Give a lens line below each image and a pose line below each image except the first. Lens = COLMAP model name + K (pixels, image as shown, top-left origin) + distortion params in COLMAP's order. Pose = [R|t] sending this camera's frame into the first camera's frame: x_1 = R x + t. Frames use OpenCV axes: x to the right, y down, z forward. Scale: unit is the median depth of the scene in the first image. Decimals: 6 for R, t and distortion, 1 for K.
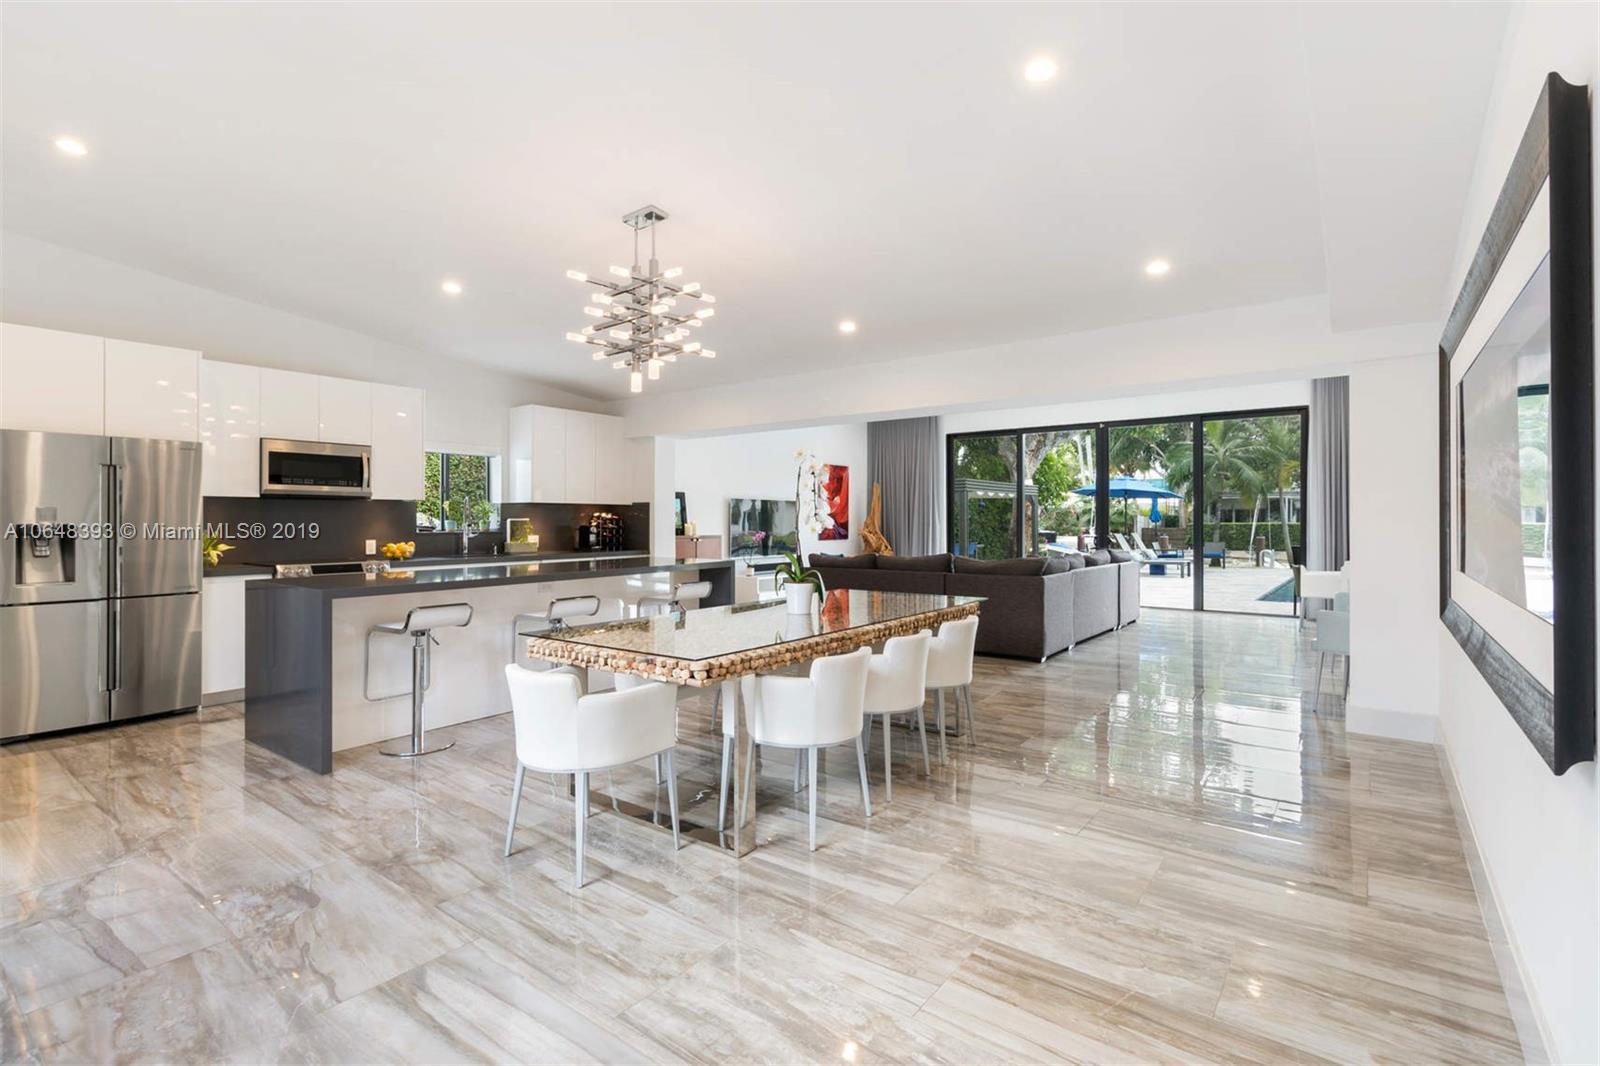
lens RADIAL K [[751.3, 0, 800.0], [0, 751.3, 533.0], [0, 0, 1]] dist [-0.002541, -0.000357]
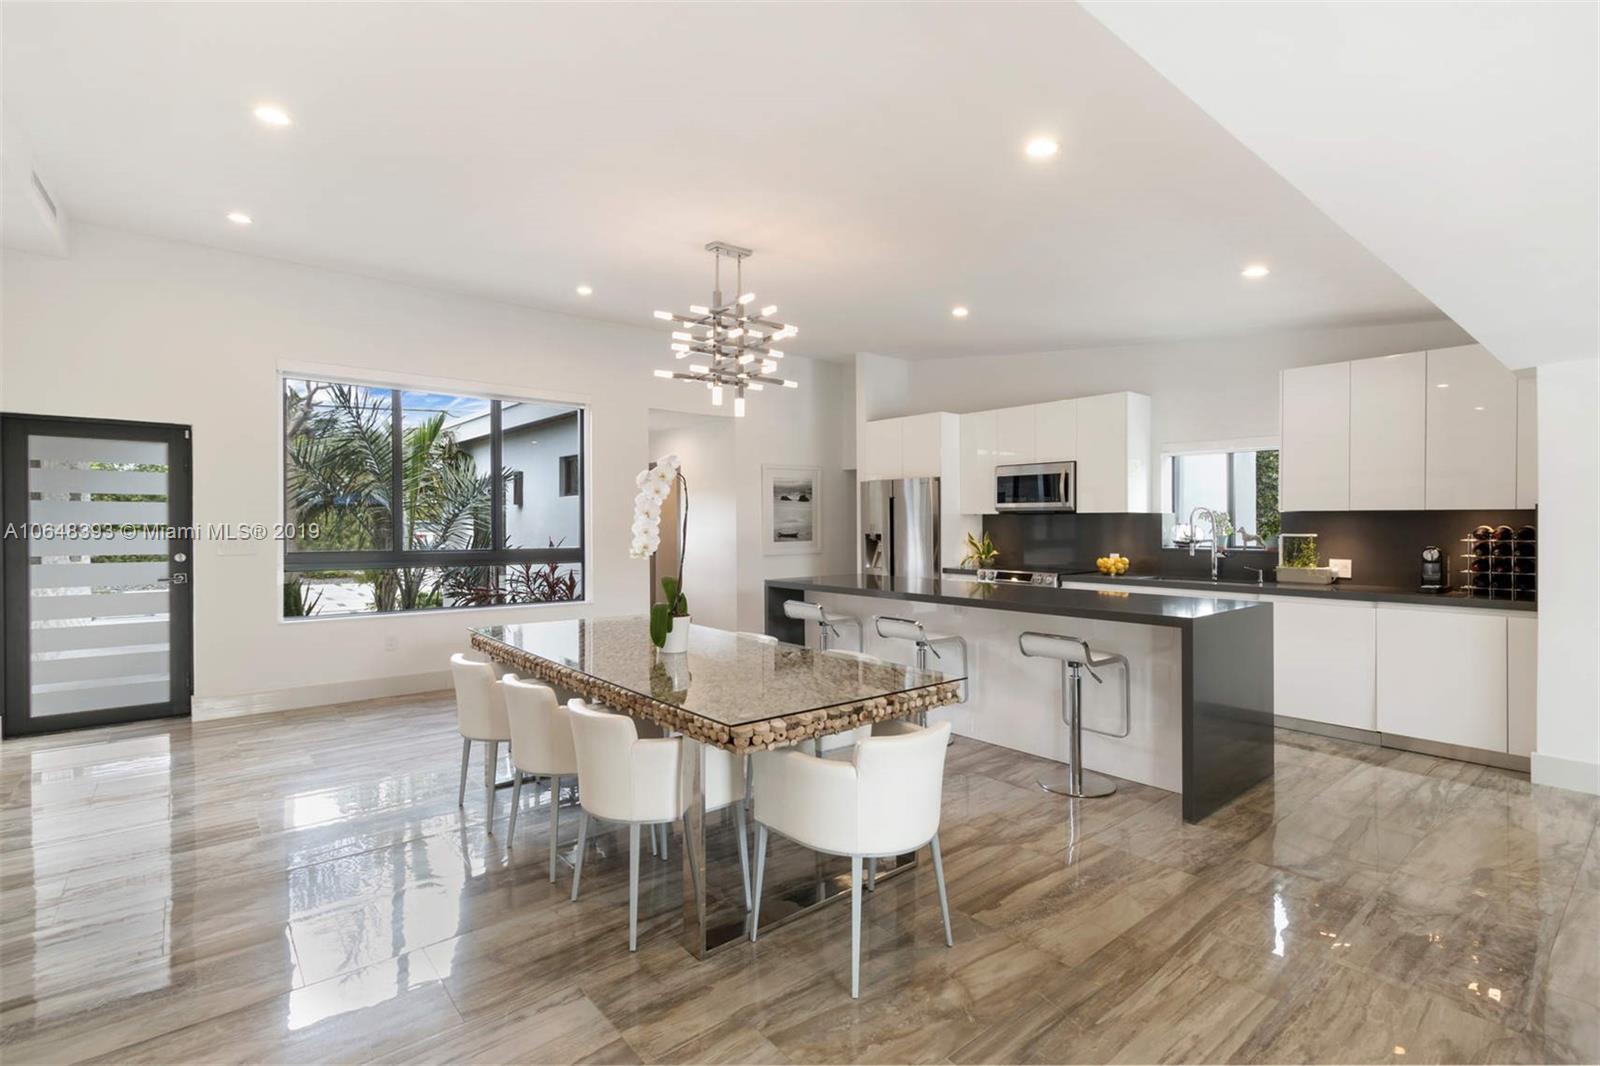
lens RADIAL K [[751.3, 0, 800.0], [0, 751.3, 533.0], [0, 0, 1]] dist [-0.002541, -0.000357]
pose [[-0.232209, 0.016342, -0.972529, 0.574576], [-0.017679, 0.999623, 0.021018, -0.035481], [0.972505, 0.022074, -0.231832, 0.960401]]
